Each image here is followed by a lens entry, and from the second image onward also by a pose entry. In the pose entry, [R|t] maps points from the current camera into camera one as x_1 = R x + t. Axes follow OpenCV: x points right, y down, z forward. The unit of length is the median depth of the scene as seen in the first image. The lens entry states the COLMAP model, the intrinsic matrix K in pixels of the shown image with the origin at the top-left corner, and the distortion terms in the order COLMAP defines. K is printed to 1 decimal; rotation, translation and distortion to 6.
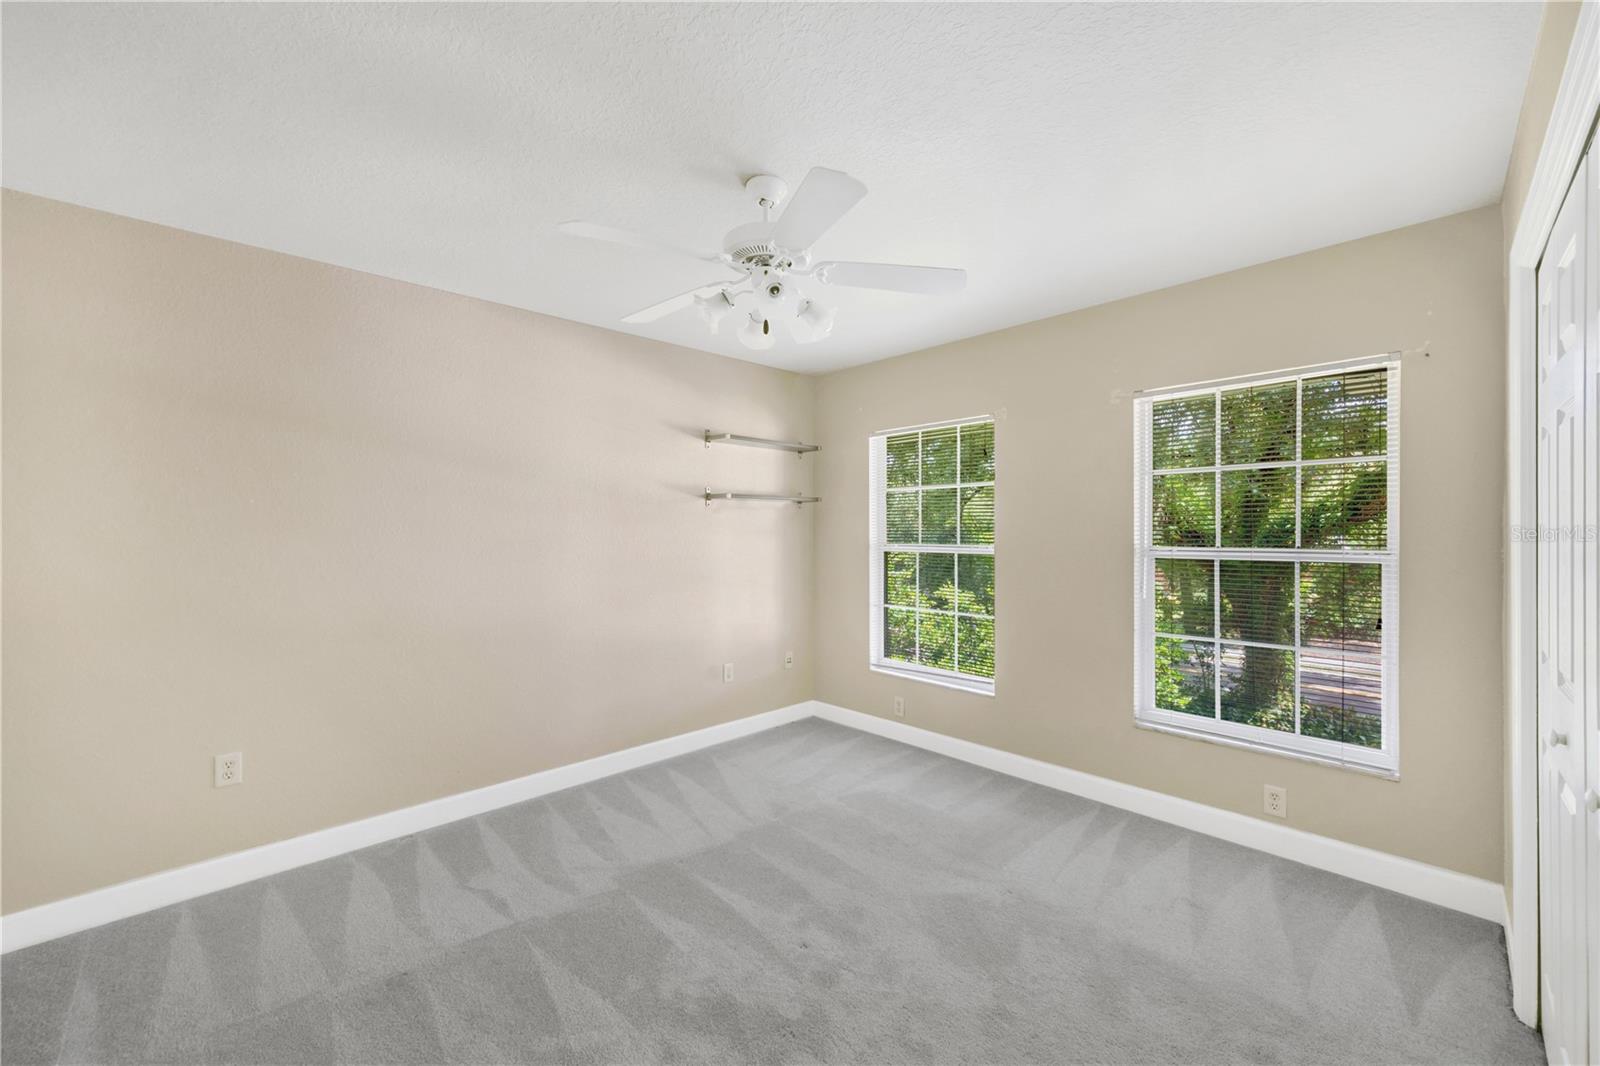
lens RADIAL K [[632.4, 0, 799.5], [0, 632.4, 533.5], [0, 0, 1]] dist [-0.000602, 0.000112]
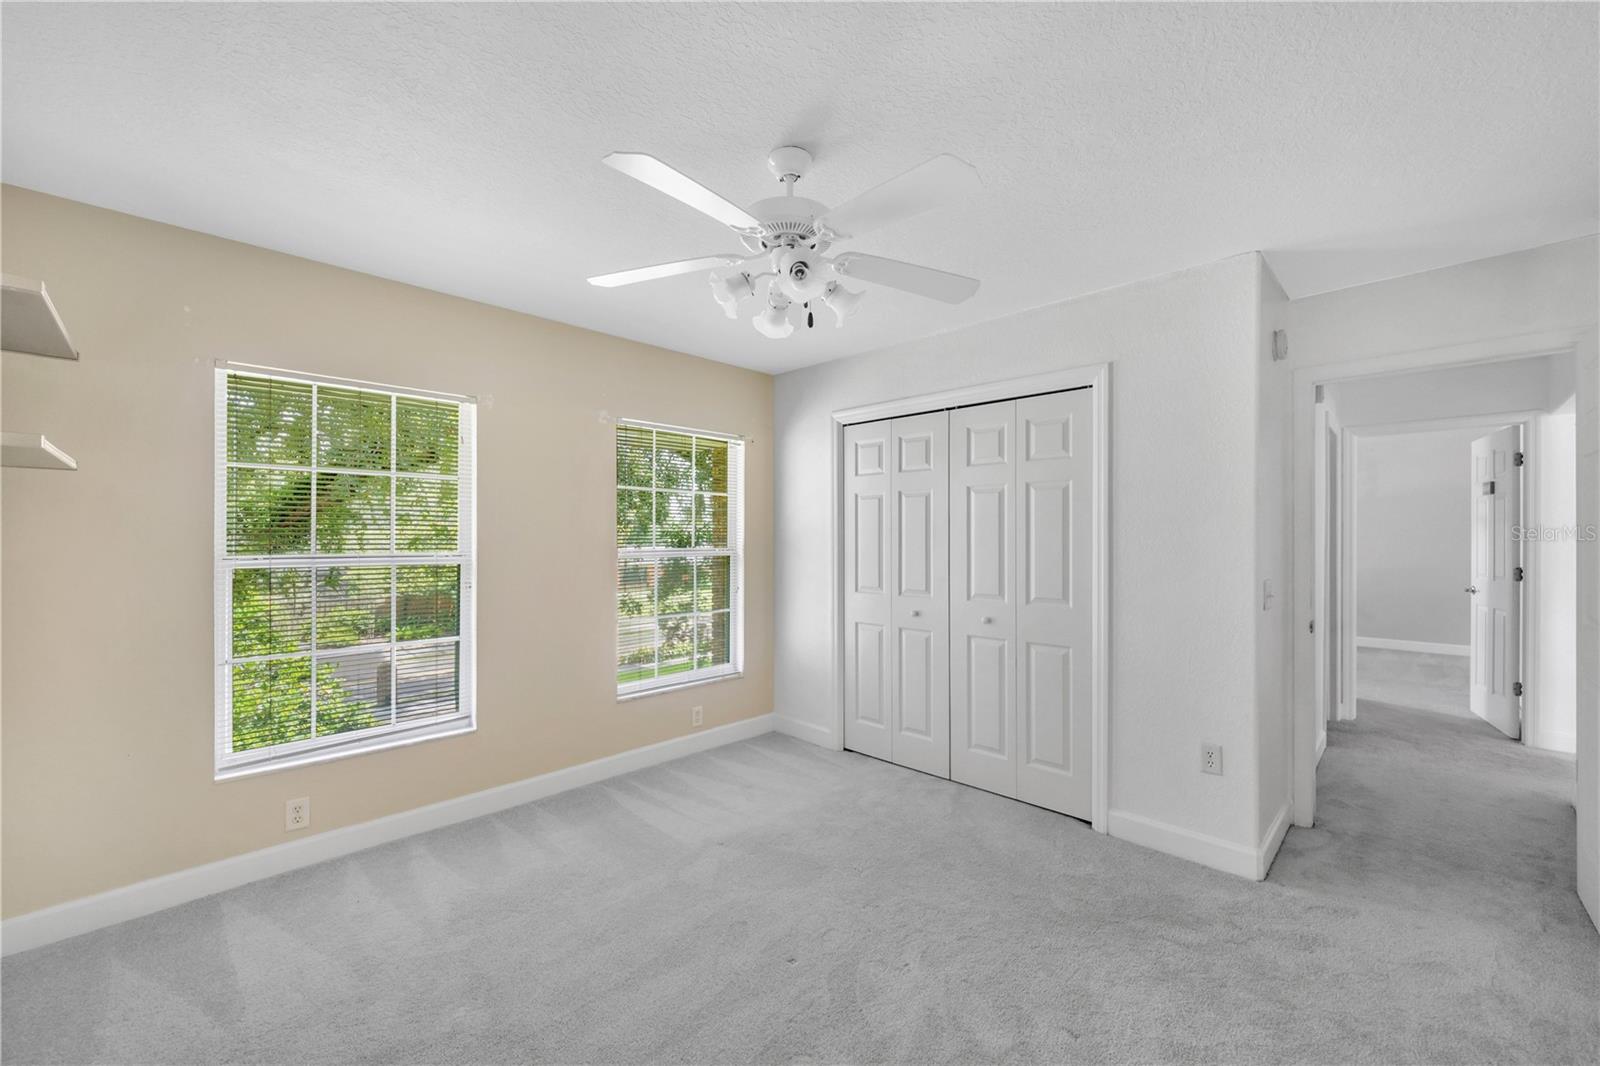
lens RADIAL K [[632.4, 0, 799.5], [0, 632.4, 535.2], [0, 0, 1]] dist [-0.000602, 0.000112]
pose [[-0.029105, 0.003790, 0.999569, -0.467821], [0.001638, 0.999992, -0.003744, -0.000457], [-0.999575, 0.001528, -0.029111, 0.496367]]
